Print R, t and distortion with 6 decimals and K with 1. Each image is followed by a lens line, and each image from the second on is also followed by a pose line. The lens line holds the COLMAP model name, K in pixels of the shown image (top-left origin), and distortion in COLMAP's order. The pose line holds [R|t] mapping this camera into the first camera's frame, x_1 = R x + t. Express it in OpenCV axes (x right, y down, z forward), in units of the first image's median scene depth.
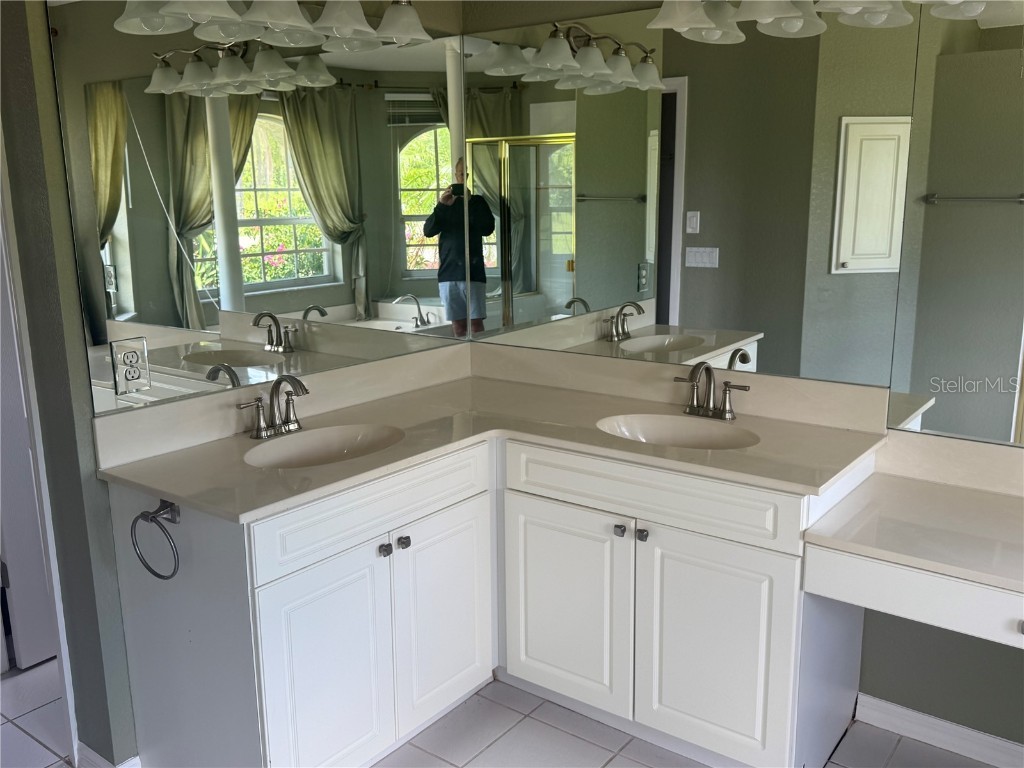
lens RADIAL K [[907.0, 0, 514.3], [0, 907.0, 383.0], [0, 0, 1]] dist [-0.067681, -0.006562]
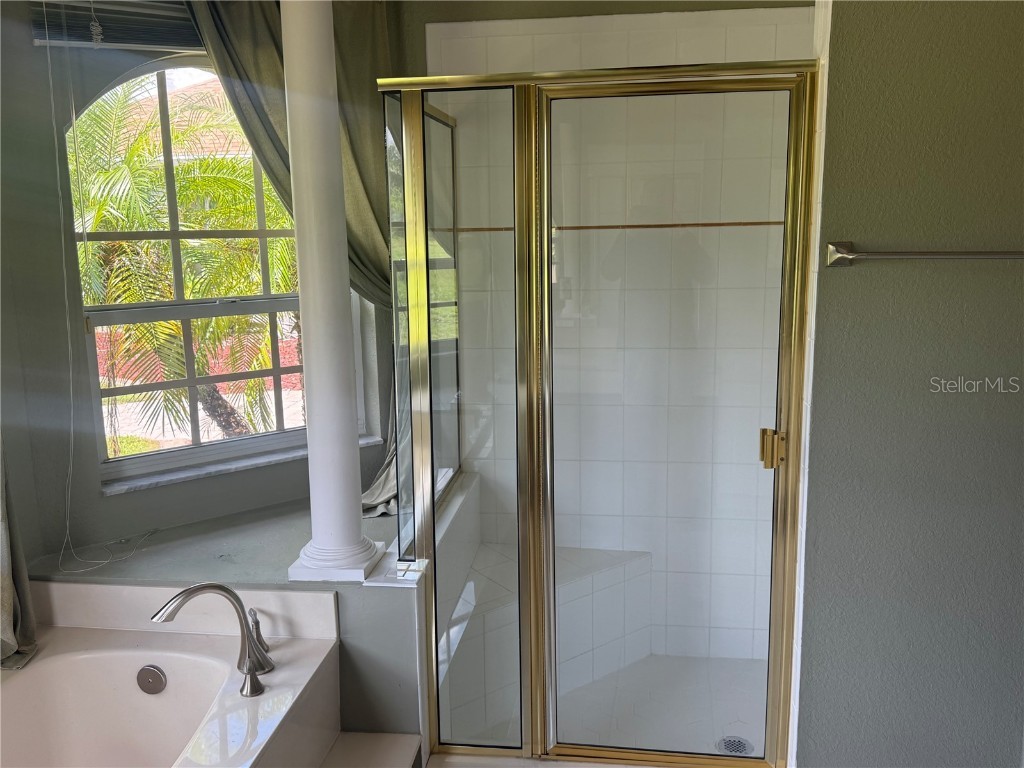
lens RADIAL K [[907.0, 0, 510.8], [0, 907.0, 384.5], [0, 0, 1]] dist [-0.067681, -0.006562]
pose [[0.869512, -0.090412, 0.485566, -0.159484], [0.111896, 0.993601, -0.015368, -0.140881], [-0.481069, 0.067696, 0.874065, 0.658494]]
